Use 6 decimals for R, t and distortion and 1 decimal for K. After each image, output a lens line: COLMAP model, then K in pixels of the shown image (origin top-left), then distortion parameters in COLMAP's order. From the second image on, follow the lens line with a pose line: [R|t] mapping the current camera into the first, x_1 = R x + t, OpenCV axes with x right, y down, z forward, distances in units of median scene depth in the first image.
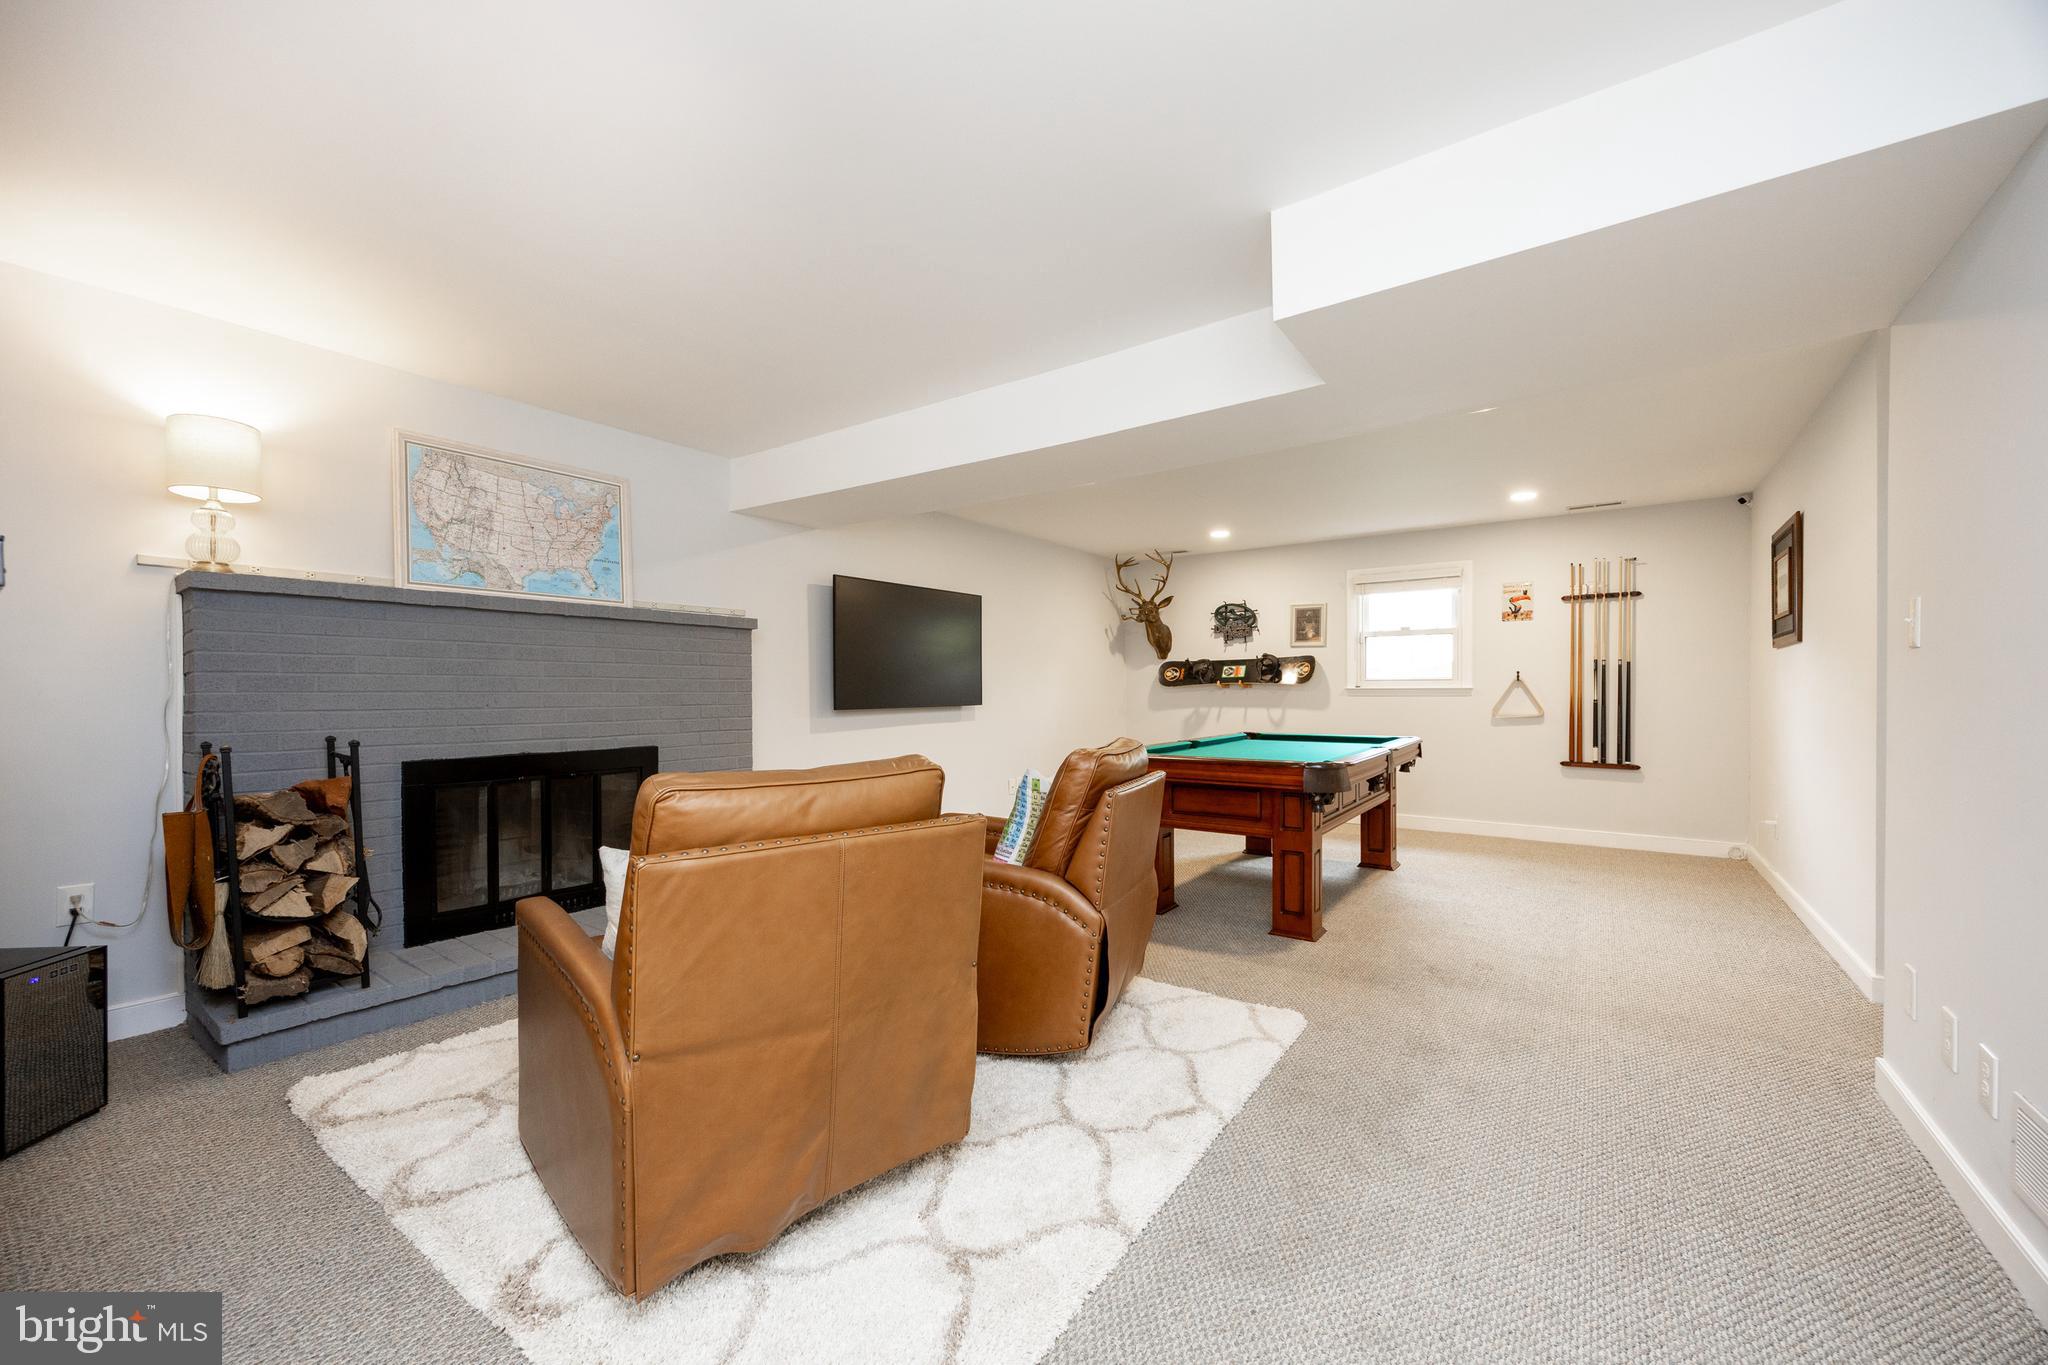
lens RADIAL K [[789.8, 0, 1010.8], [0, 789.8, 692.0], [0, 0, 1]] dist [-0.000787, 0.000286]
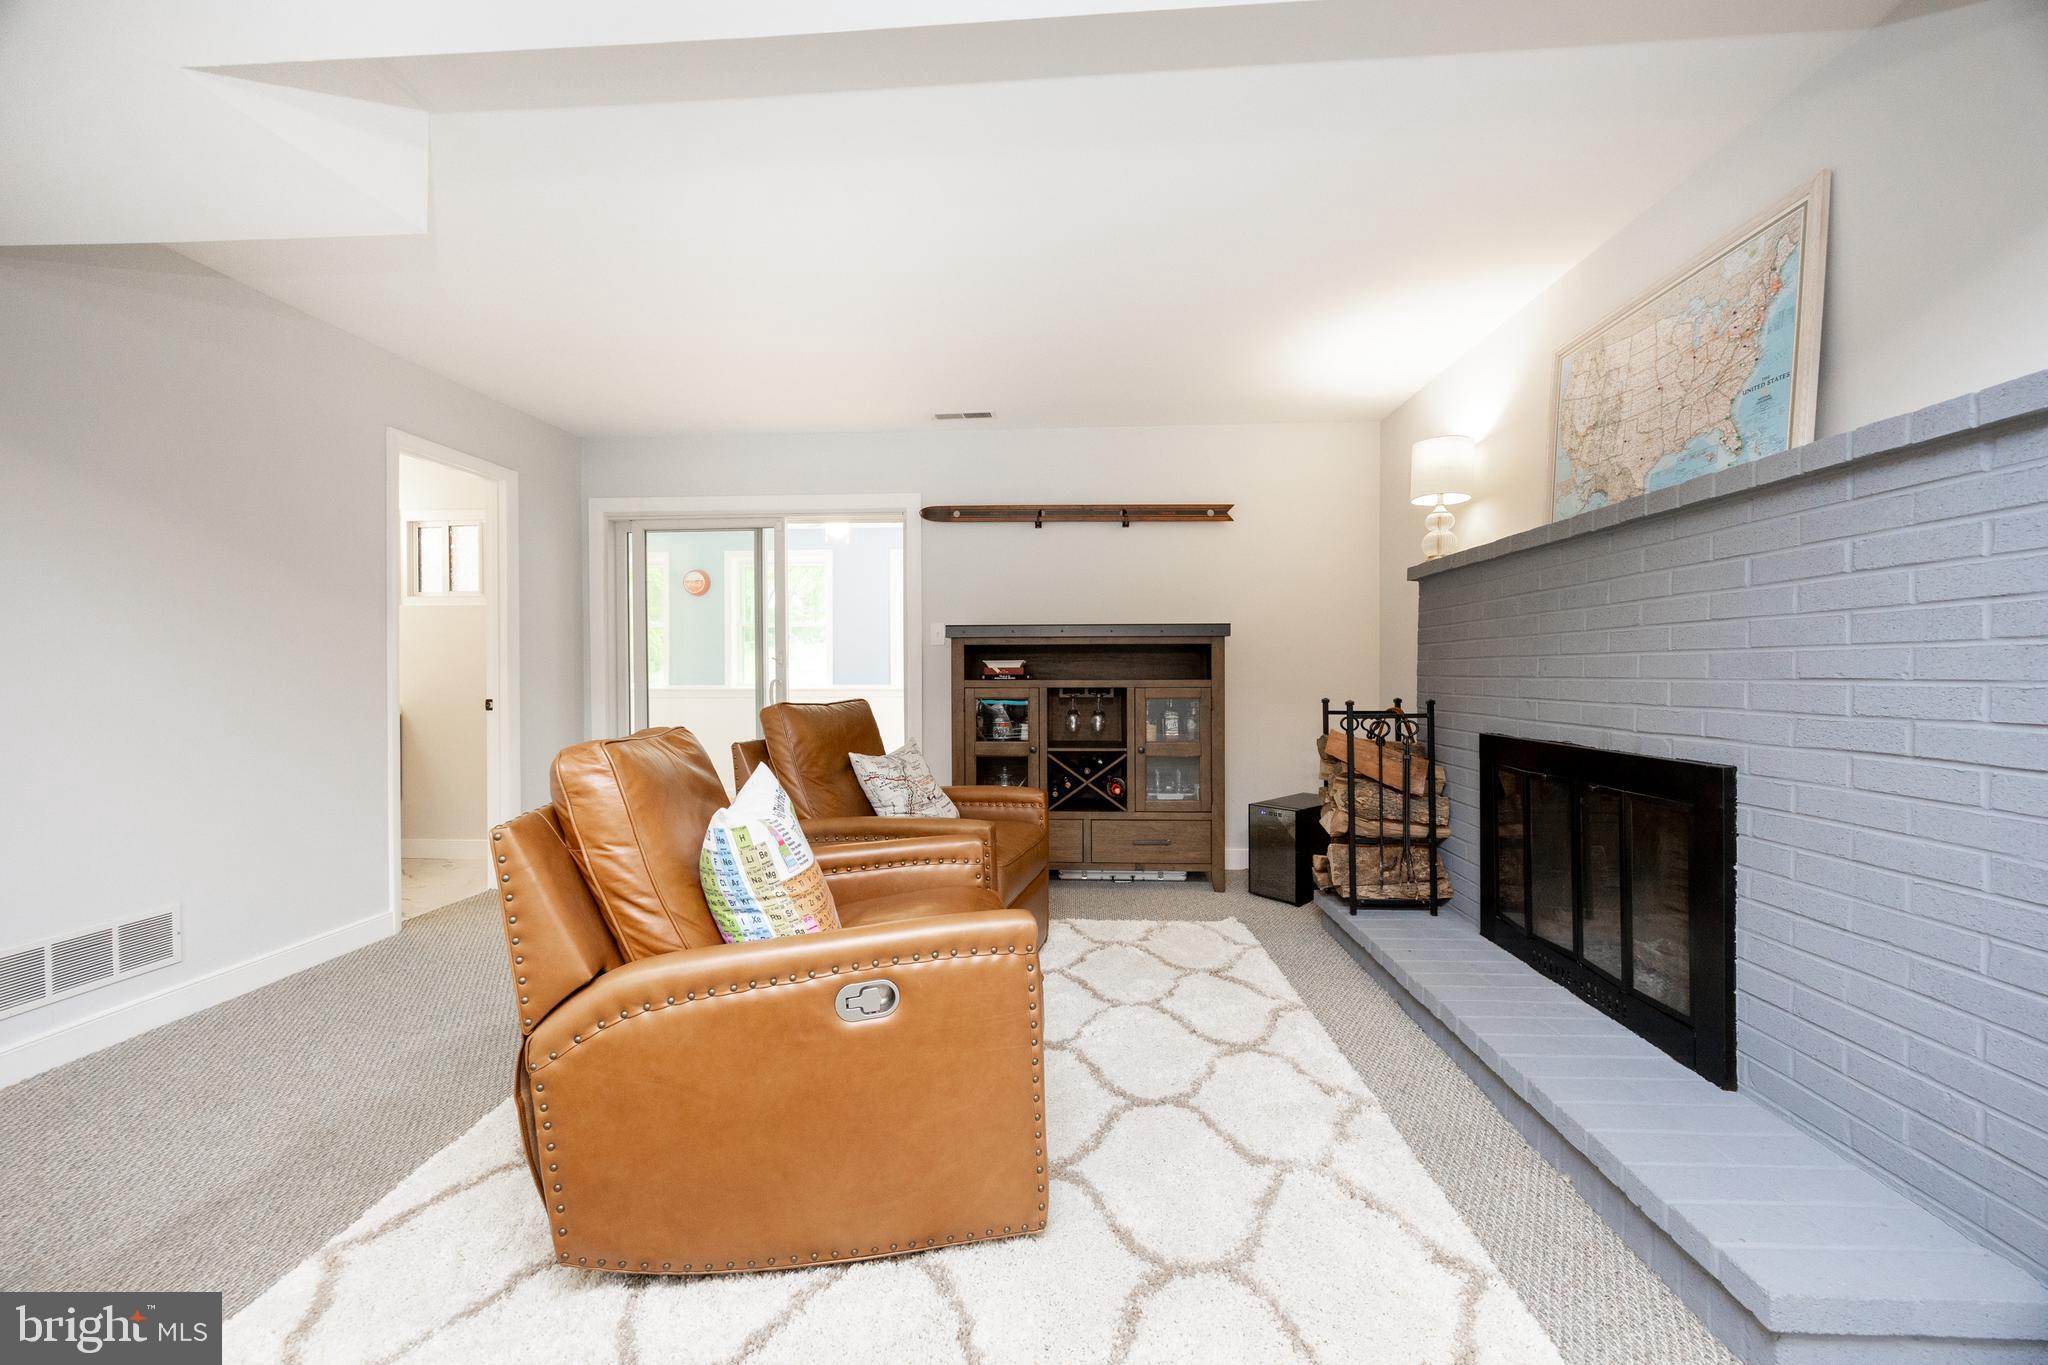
lens RADIAL K [[768.6, 0, 1038.1], [0, 768.6, 684.3], [0, 0, 1]] dist [-0.002429, -0.000149]
pose [[-0.822162, 0.013811, -0.569086, 0.149965], [0.006502, 0.999868, 0.014871, 0.012501], [0.569216, 0.008527, -0.822144, 1.282344]]
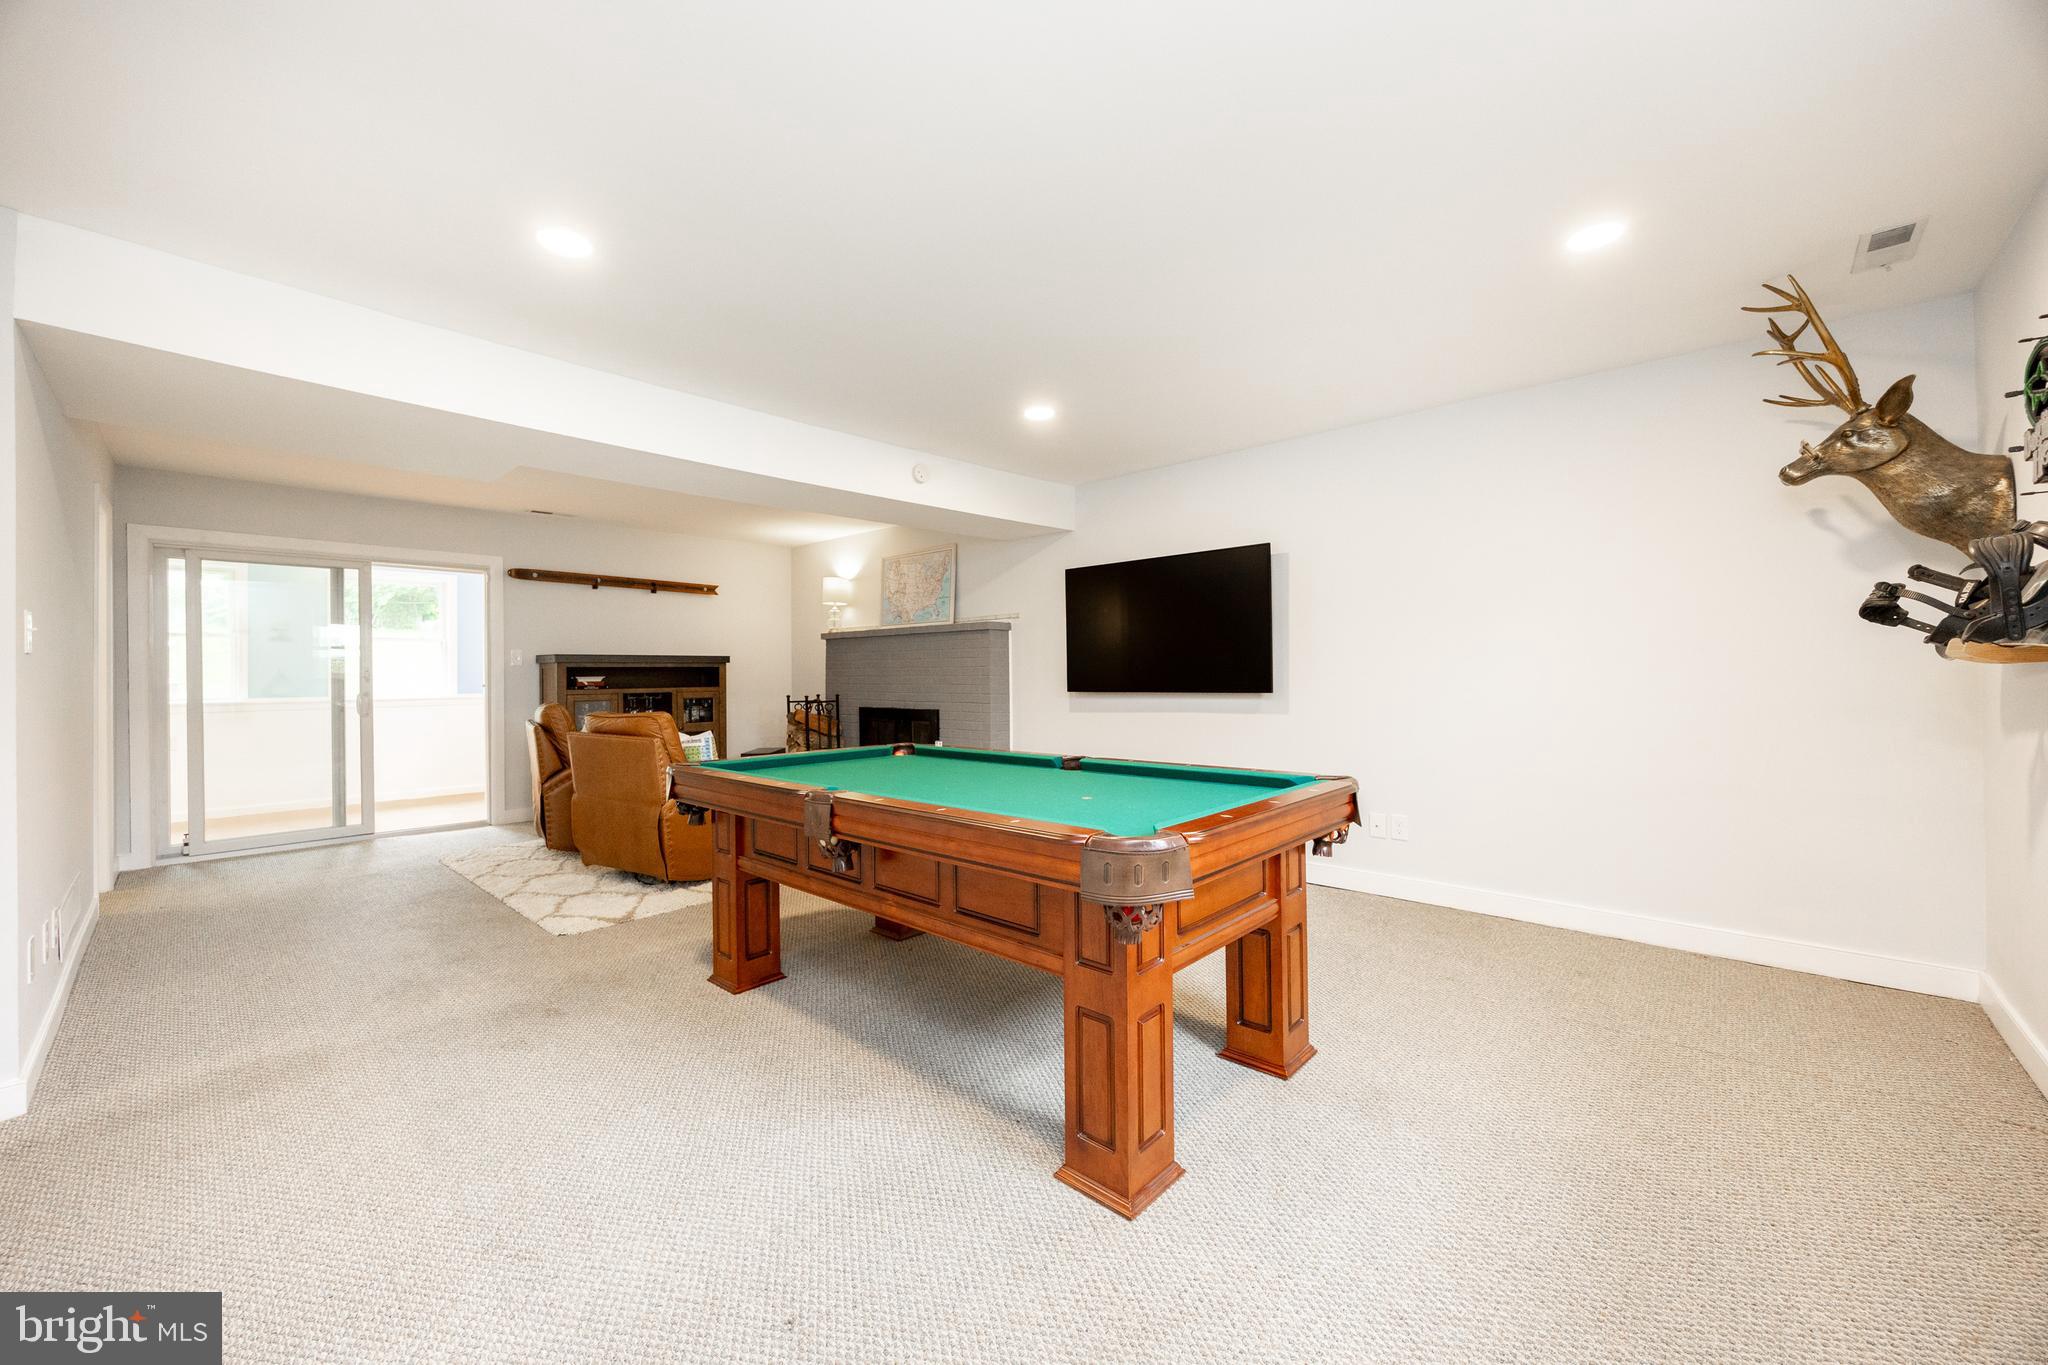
lens RADIAL K [[768.6, 0, 1014.6], [0, 768.6, 673.3], [0, 0, 1]] dist [-0.002429, -0.000149]
pose [[-0.105874, 0.003462, -0.994374, 1.225800], [0.008577, 0.999960, 0.002568, -0.010060], [0.994343, -0.008257, -0.105899, 1.490141]]
